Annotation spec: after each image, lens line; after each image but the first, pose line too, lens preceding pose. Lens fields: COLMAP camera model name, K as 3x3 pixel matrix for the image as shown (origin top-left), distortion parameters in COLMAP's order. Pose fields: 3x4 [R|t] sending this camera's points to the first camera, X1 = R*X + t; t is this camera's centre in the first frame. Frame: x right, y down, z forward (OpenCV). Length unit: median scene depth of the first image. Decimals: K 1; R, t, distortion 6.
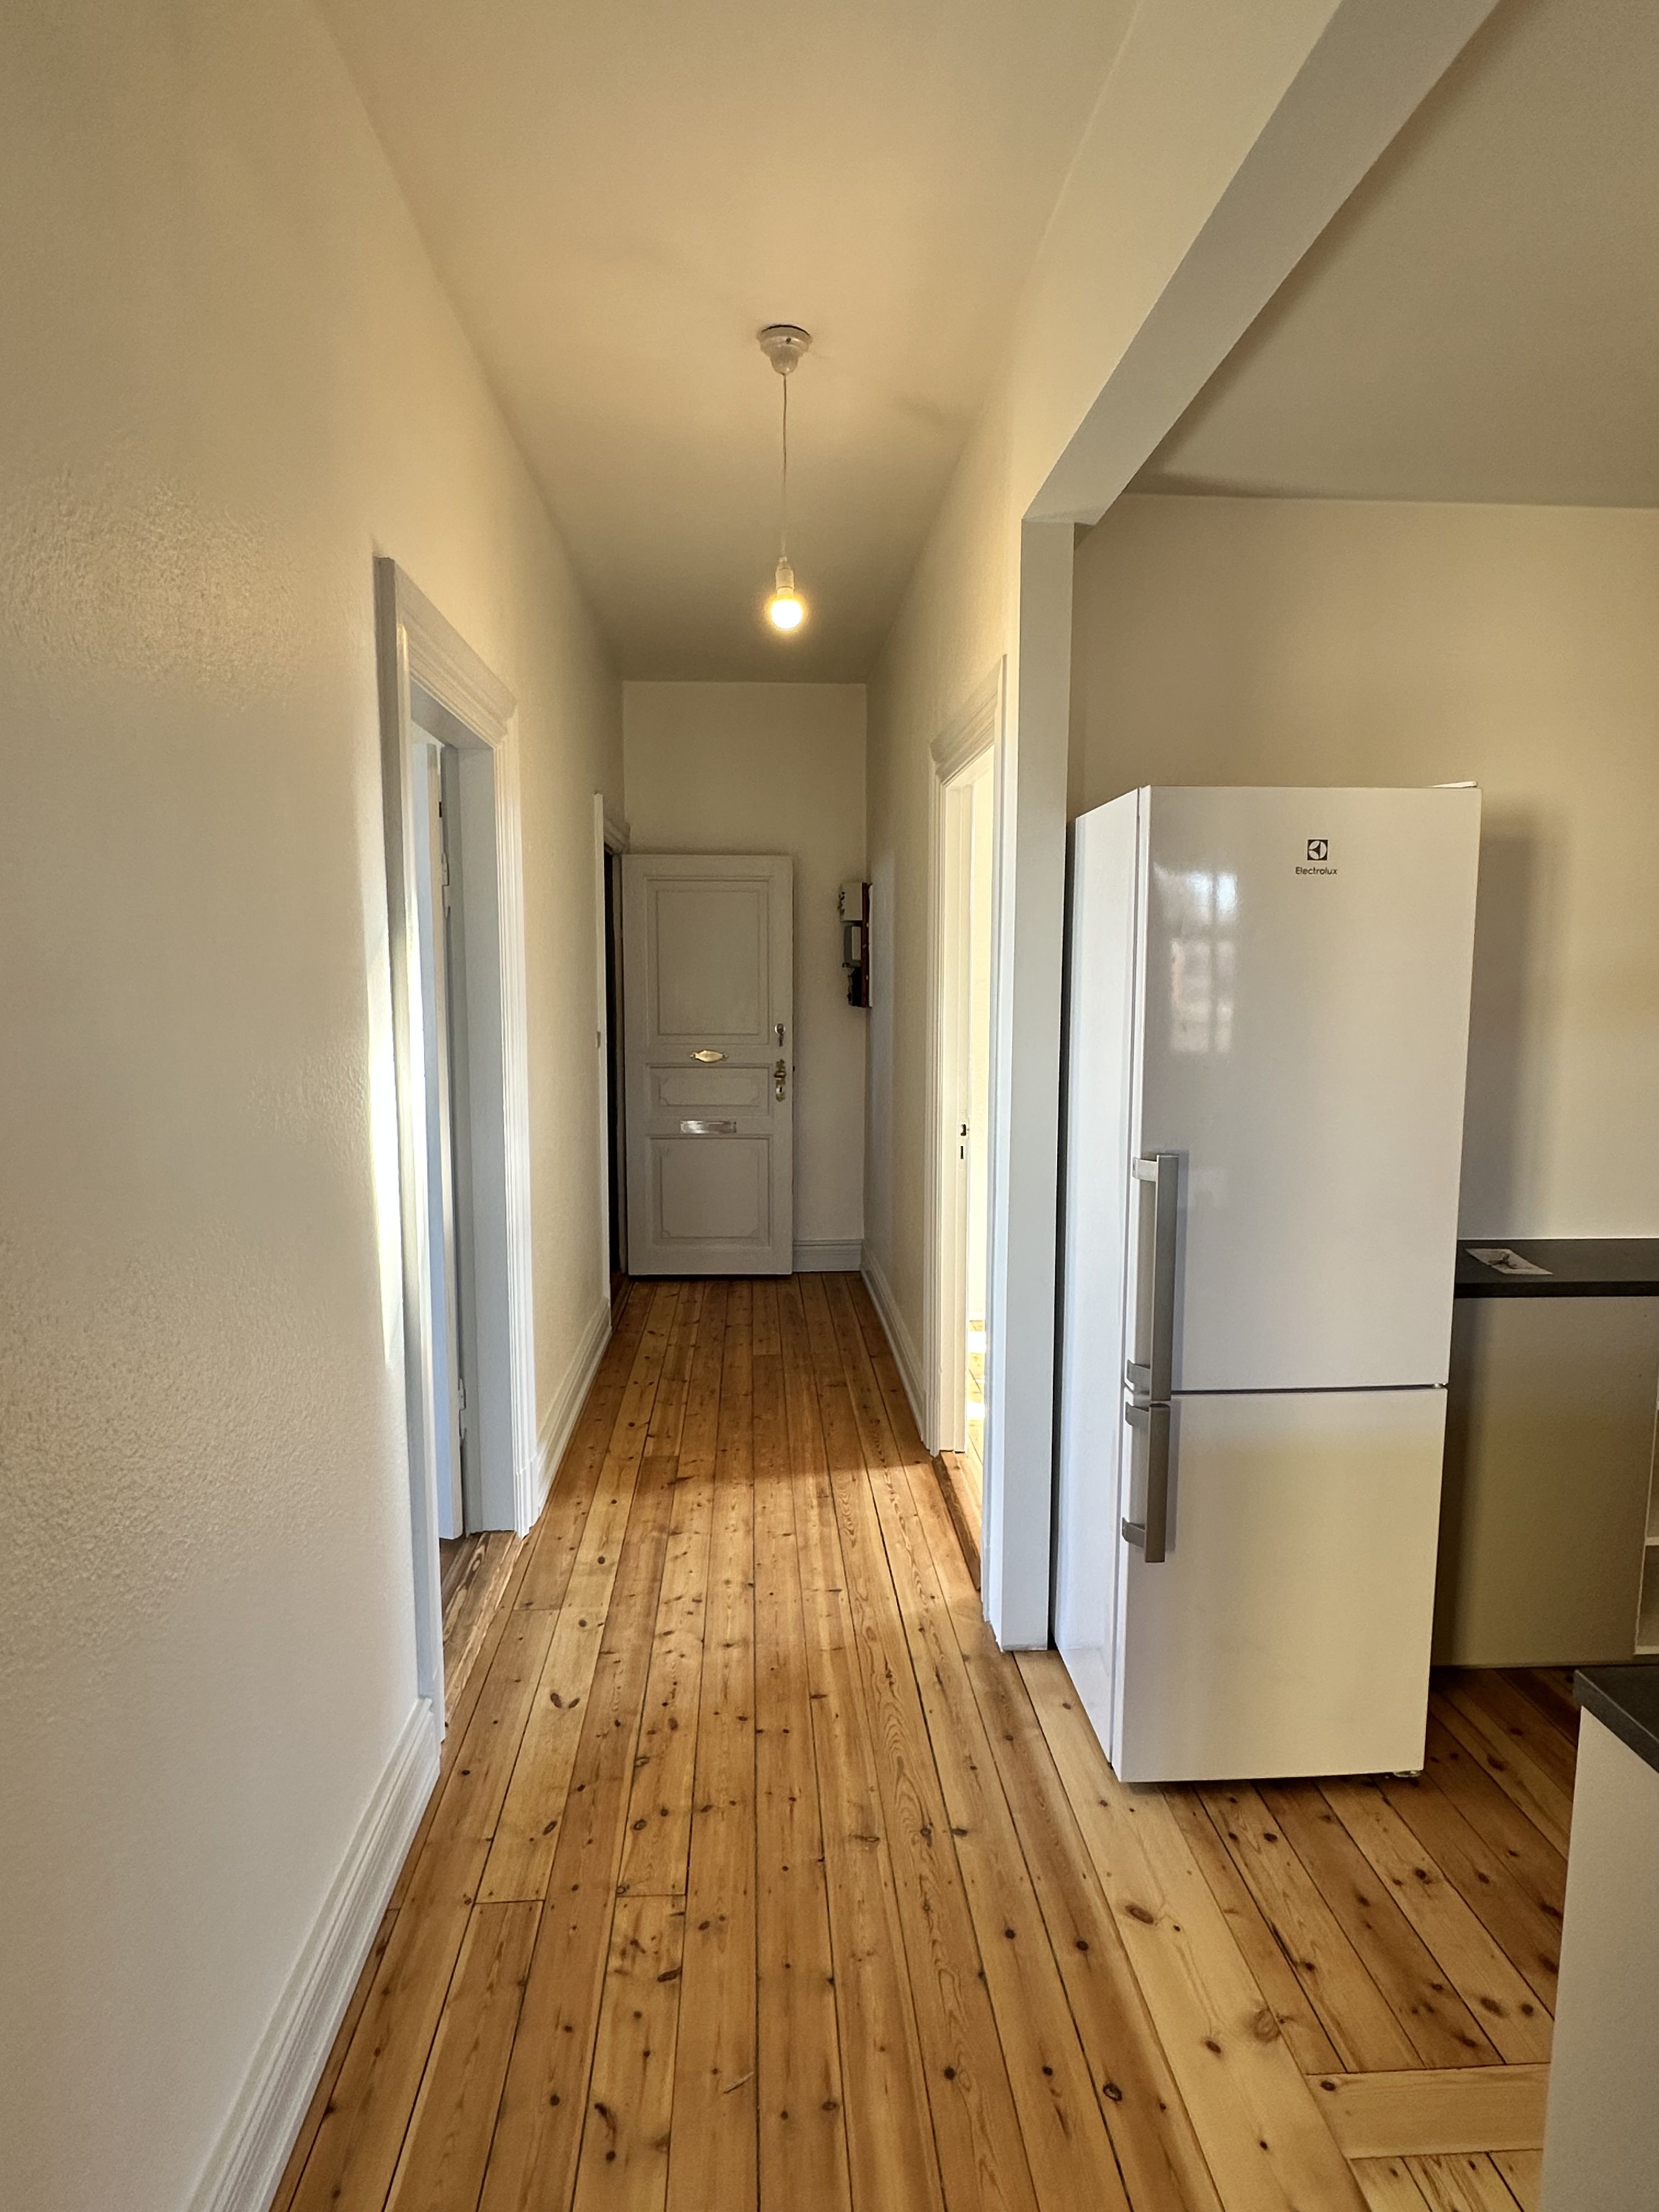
lens RADIAL K [[1231.6, 0, 829.3], [0, 1231.6, 1106.2], [0, 0, 1]] dist [0.000468, 0.000601]
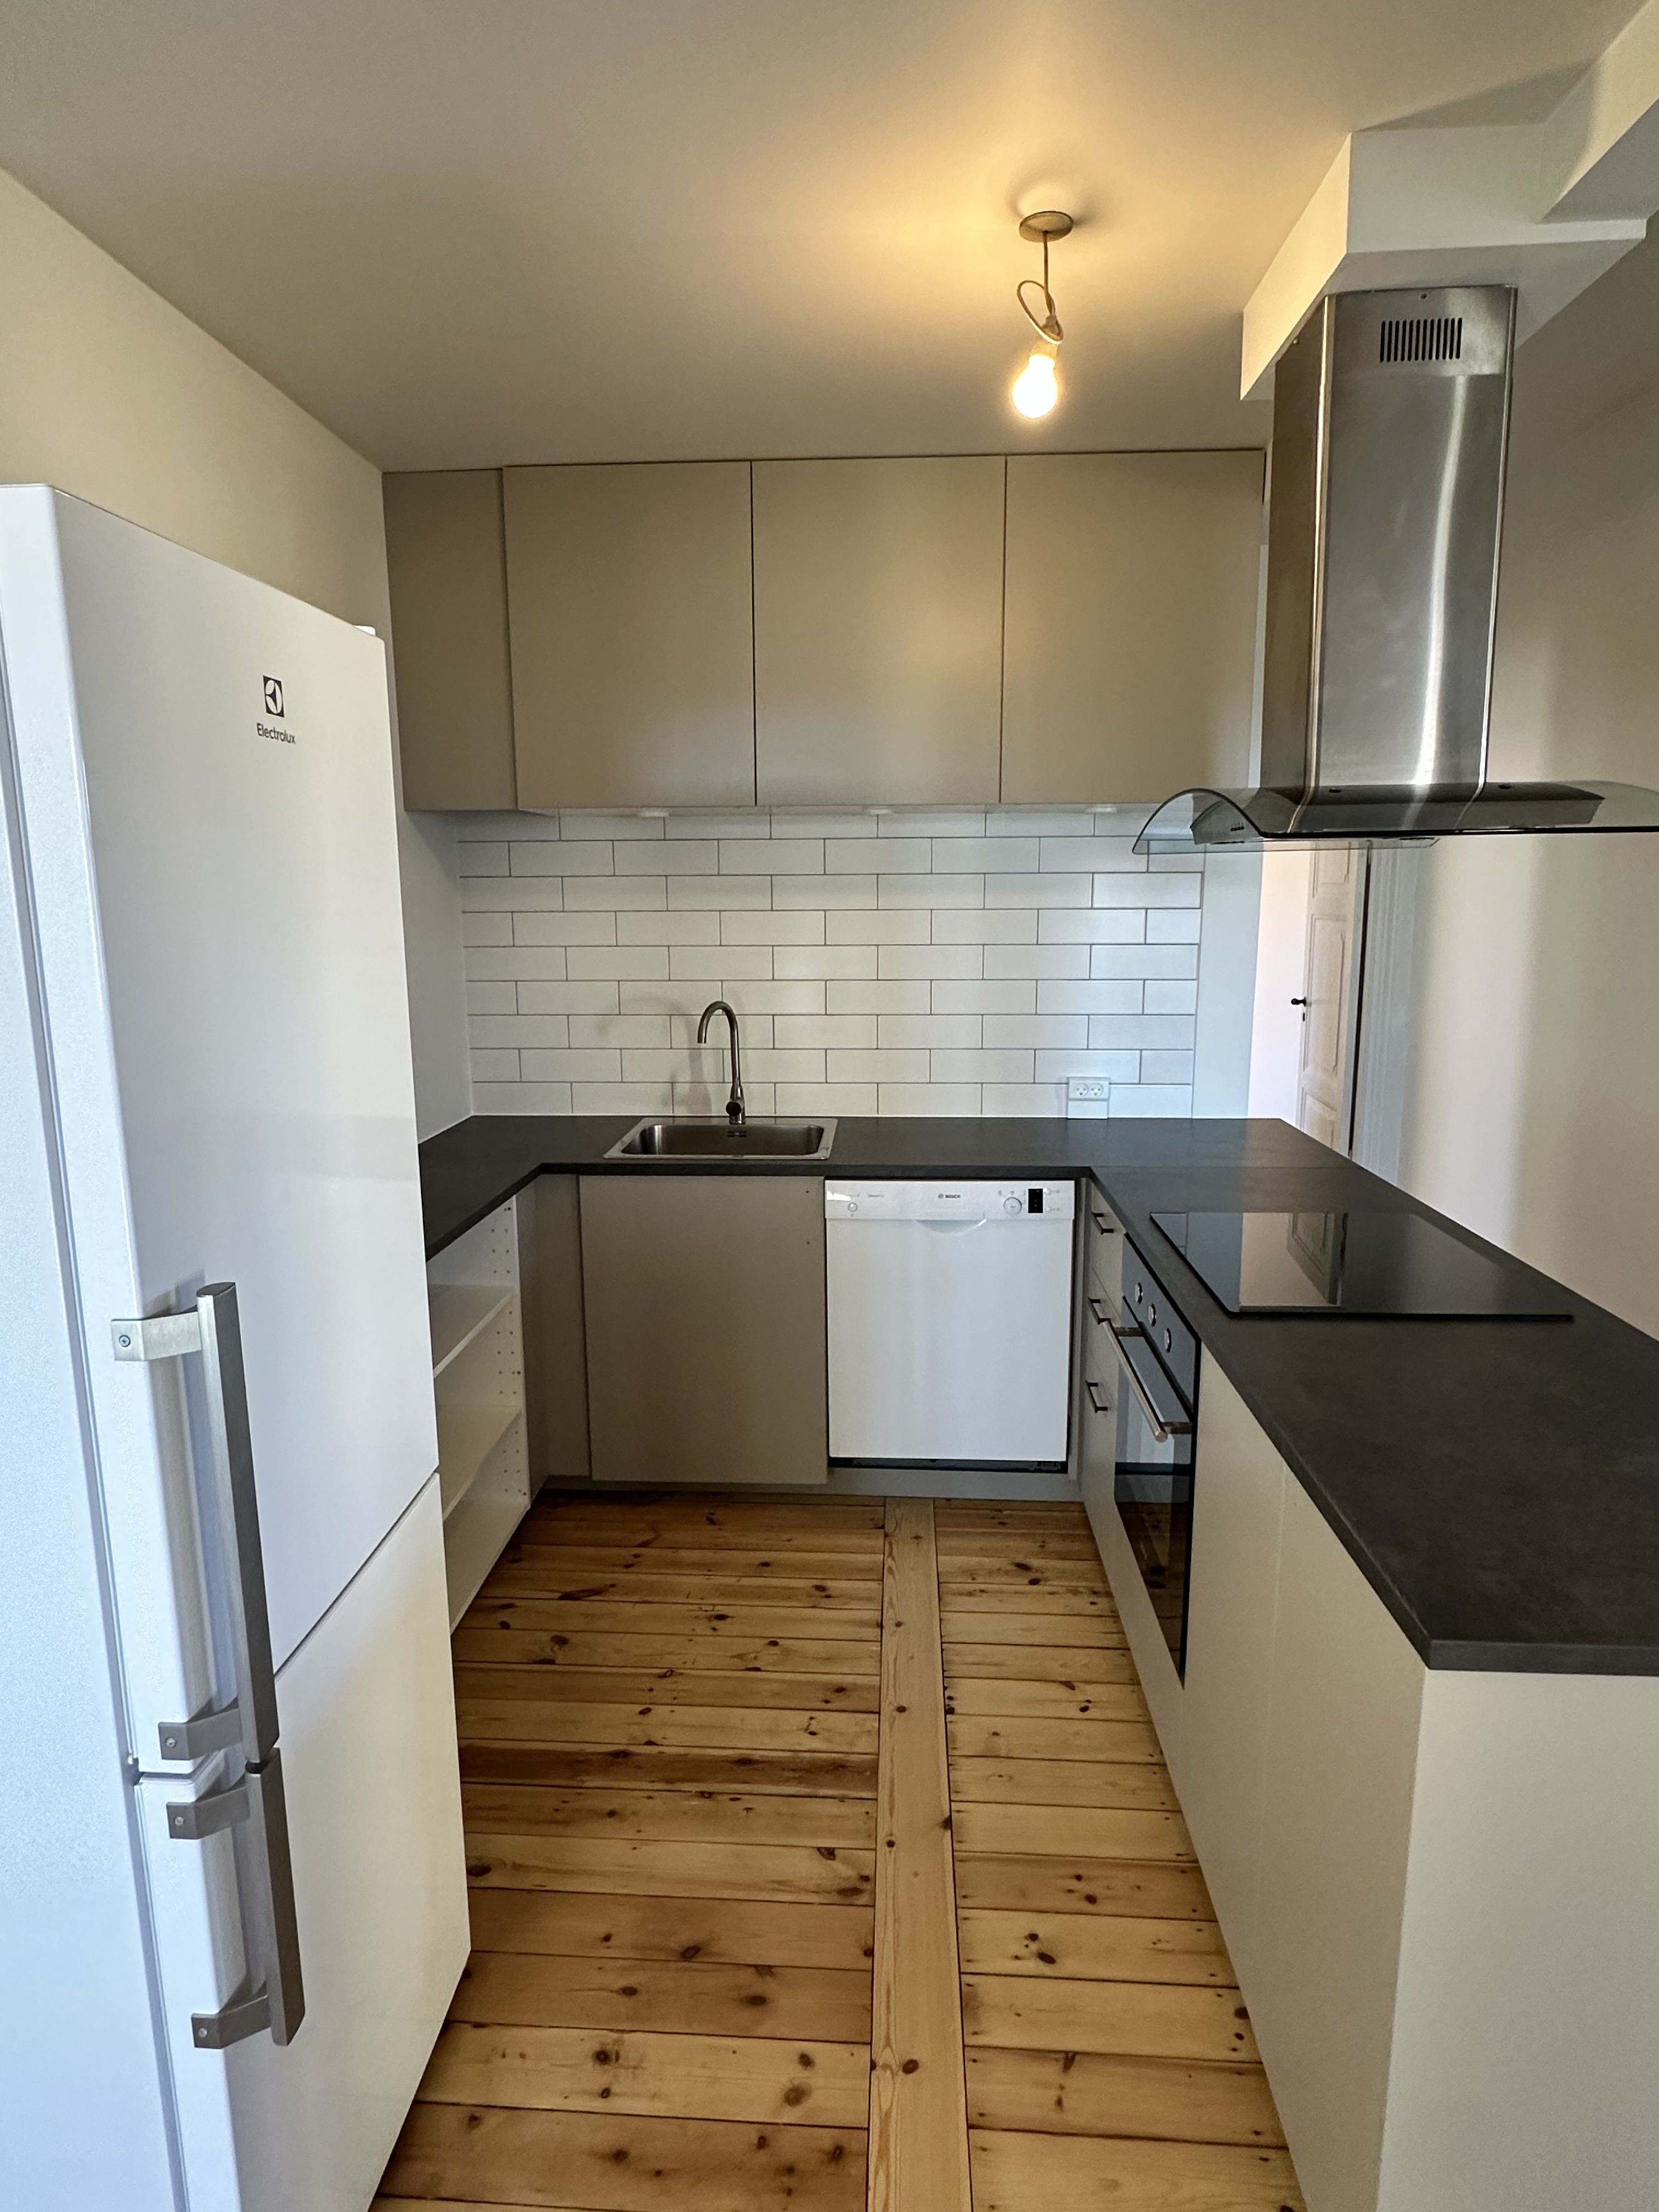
lens RADIAL K [[1231.6, 0, 824.5], [0, 1231.6, 1106.5], [0, 0, 1]] dist [0.000468, 0.000601]
pose [[0.125539, -0.178443, 0.975909, -0.163253], [0.120879, 0.979113, 0.163479, -0.084475], [-0.984697, 0.097444, 0.144487, 0.683354]]
